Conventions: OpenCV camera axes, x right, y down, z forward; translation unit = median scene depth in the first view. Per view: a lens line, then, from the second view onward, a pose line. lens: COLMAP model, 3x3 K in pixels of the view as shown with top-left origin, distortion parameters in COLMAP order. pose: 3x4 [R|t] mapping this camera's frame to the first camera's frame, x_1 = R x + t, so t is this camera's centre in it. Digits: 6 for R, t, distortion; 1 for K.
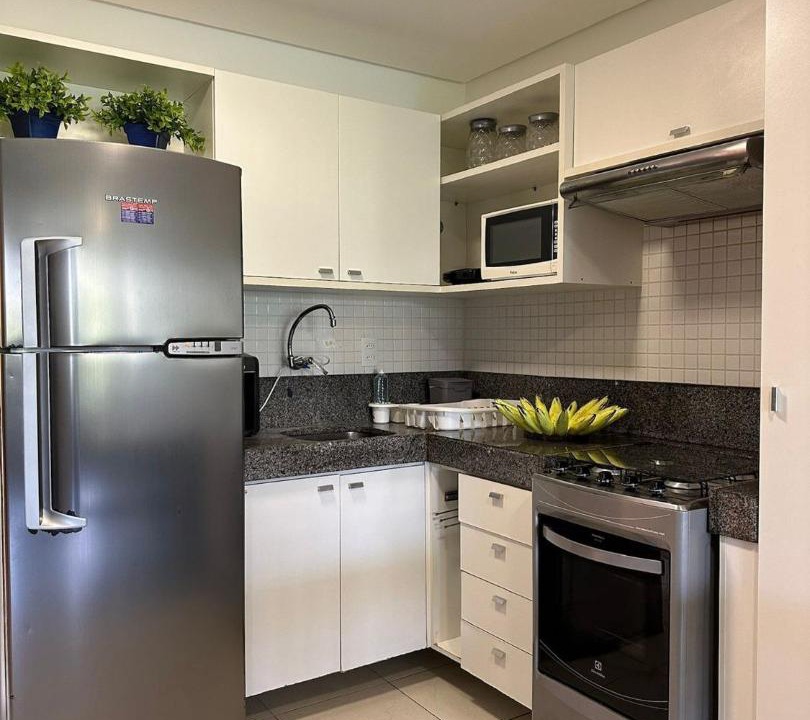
lens RADIAL K [[763.4, 0, 409.1], [0, 763.4, 360.0], [0, 0, 1]] dist [0.057977, 0.000000]
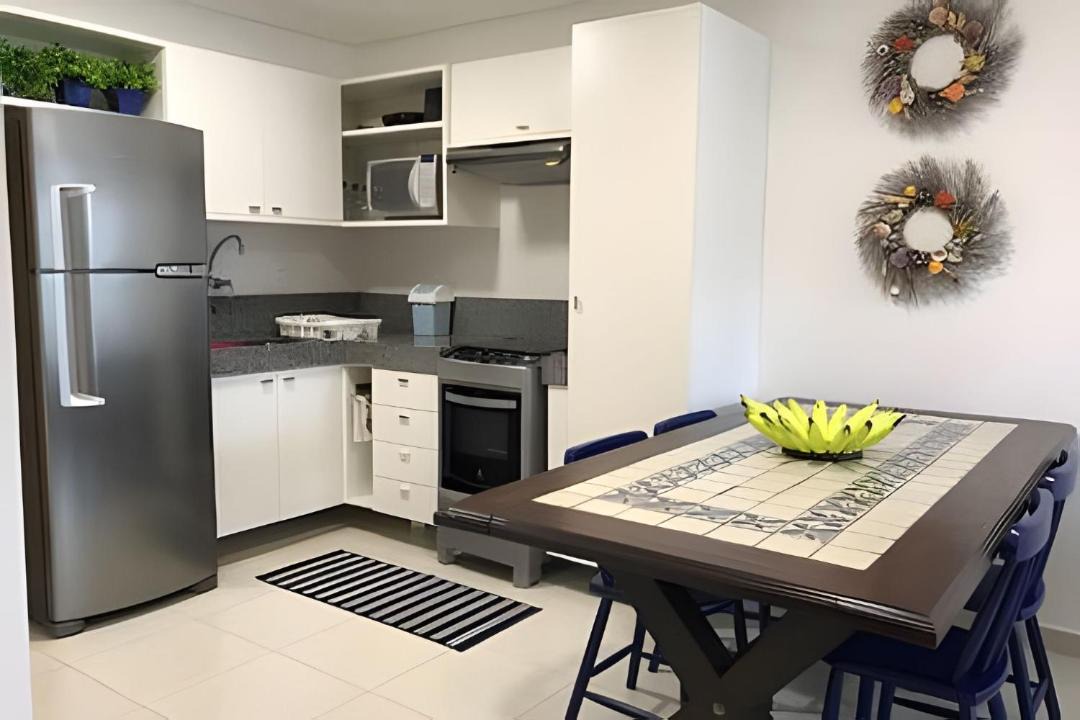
lens RADIAL K [[862.6, 0, 537.9], [0, 862.6, 368.0], [0, 0, 1]] dist [0.084918, -0.018450]
pose [[0.938366, -0.036297, 0.343732, -0.191237], [0.003358, 0.995381, 0.095942, 0.007429], [-0.345626, -0.088875, 0.934154, -0.540980]]
